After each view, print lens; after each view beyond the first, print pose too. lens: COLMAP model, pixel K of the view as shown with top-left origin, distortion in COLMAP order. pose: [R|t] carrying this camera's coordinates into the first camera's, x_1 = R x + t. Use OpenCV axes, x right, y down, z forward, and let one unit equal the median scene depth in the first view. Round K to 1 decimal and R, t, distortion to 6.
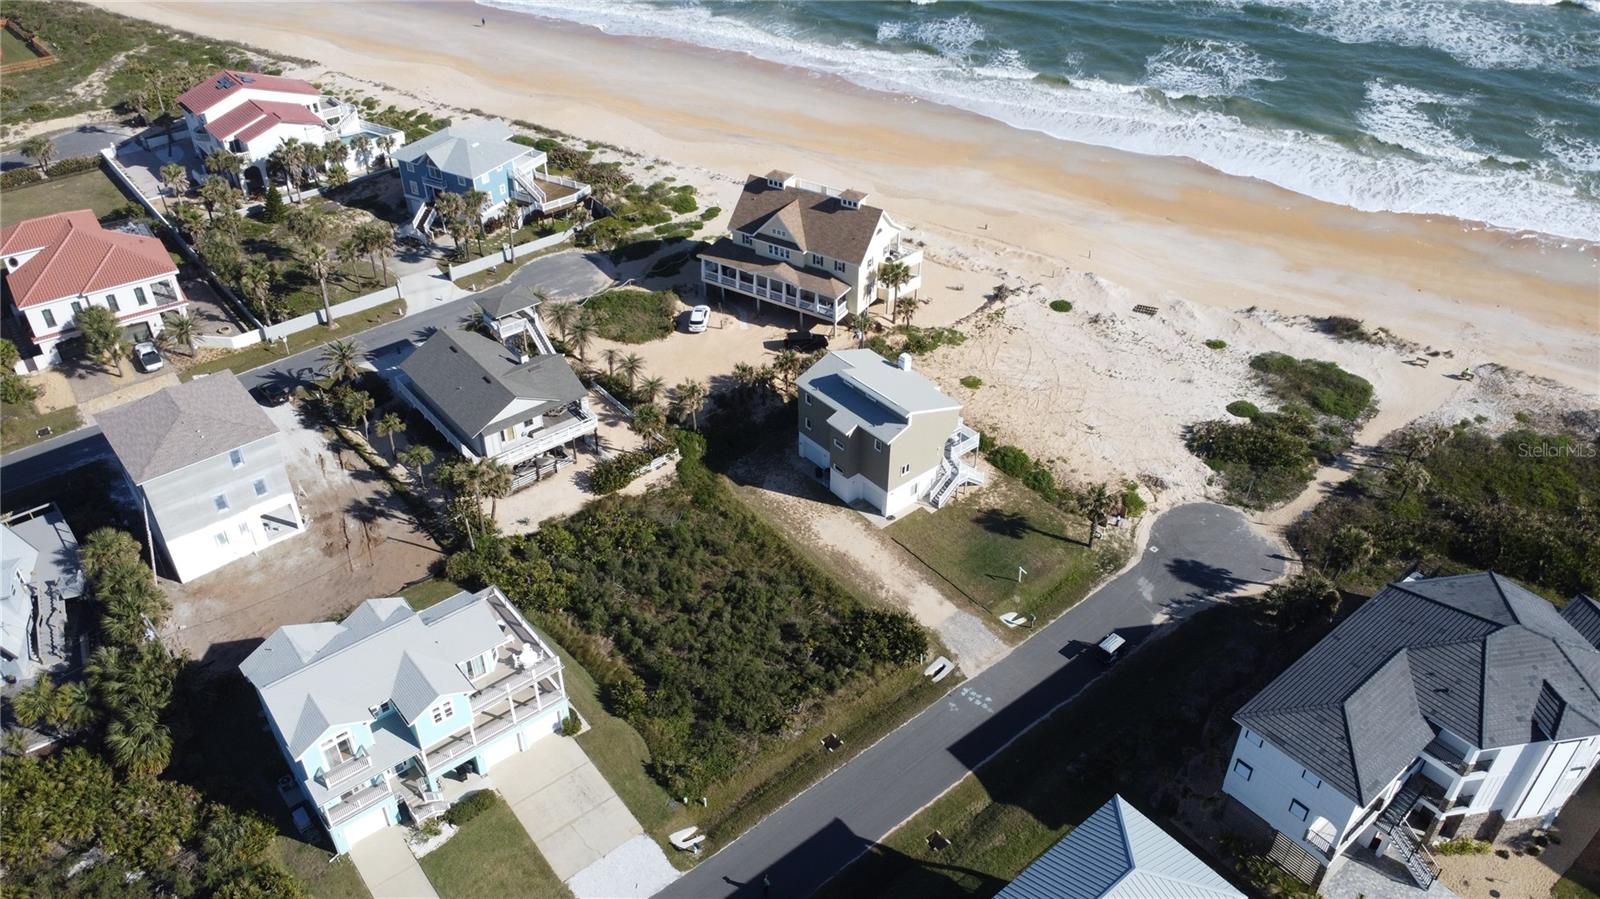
lens RADIAL K [[1185.5, 0, 804.2], [0, 1185.5, 445.9], [0, 0, 1]] dist [0.000160, -0.006210]
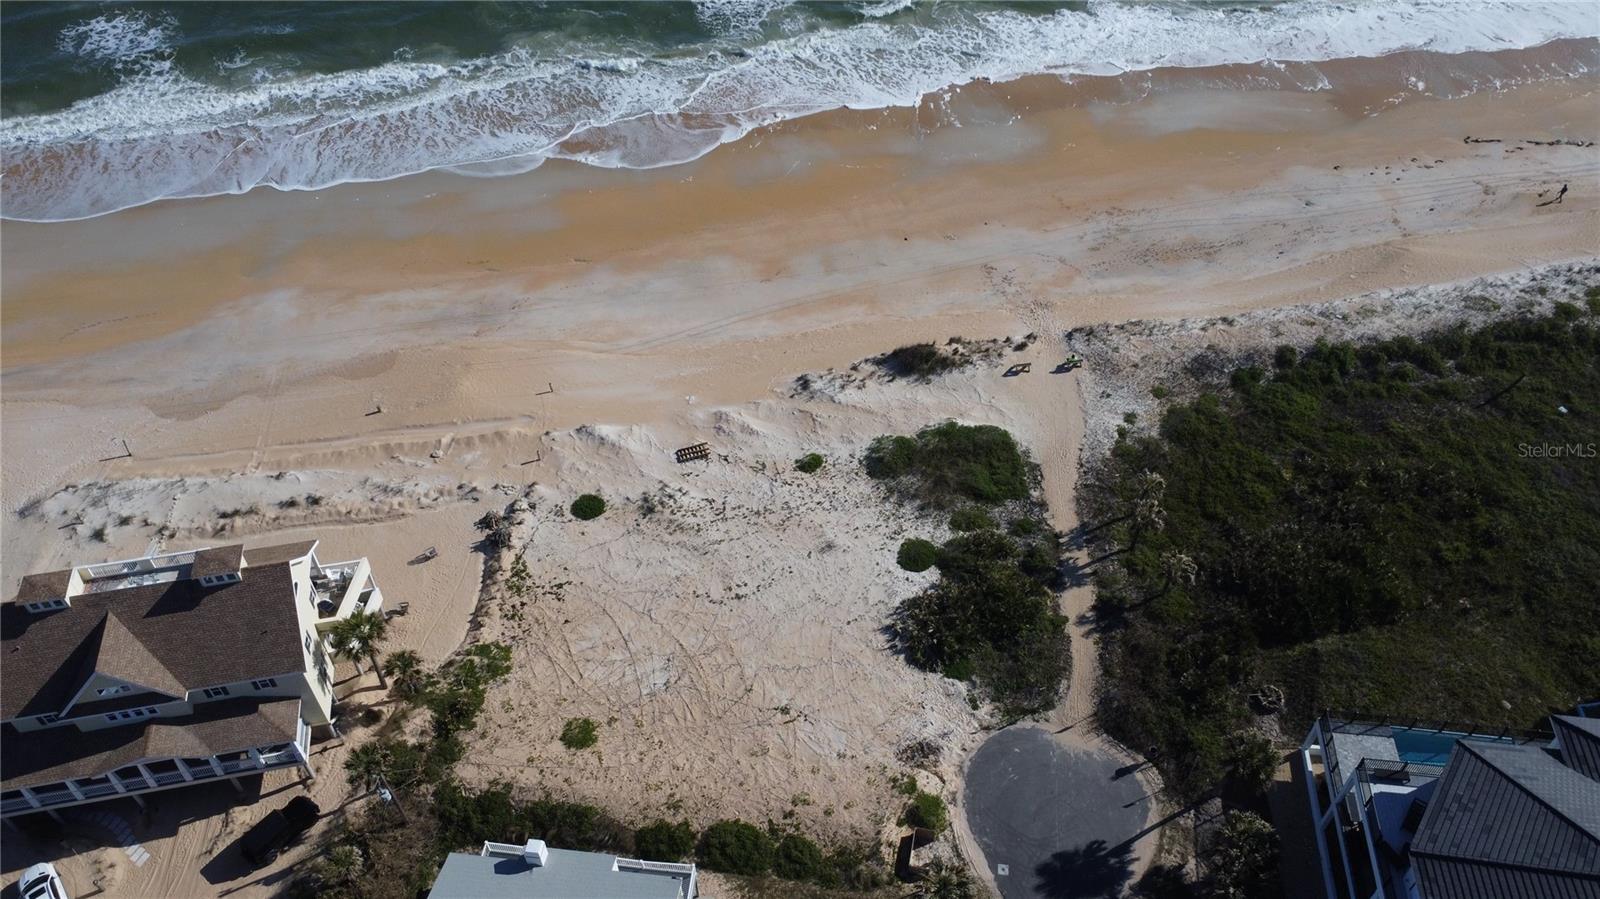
lens RADIAL K [[1185.5, 0, 798.4], [0, 1185.5, 450.8], [0, 0, 1]] dist [0.000160, -0.006210]
pose [[0.726582, -0.496548, 0.474887, 0.002494], [0.414119, 0.868006, 0.273992, -0.293672], [-0.548255, -0.002418, 0.836308, 0.399094]]
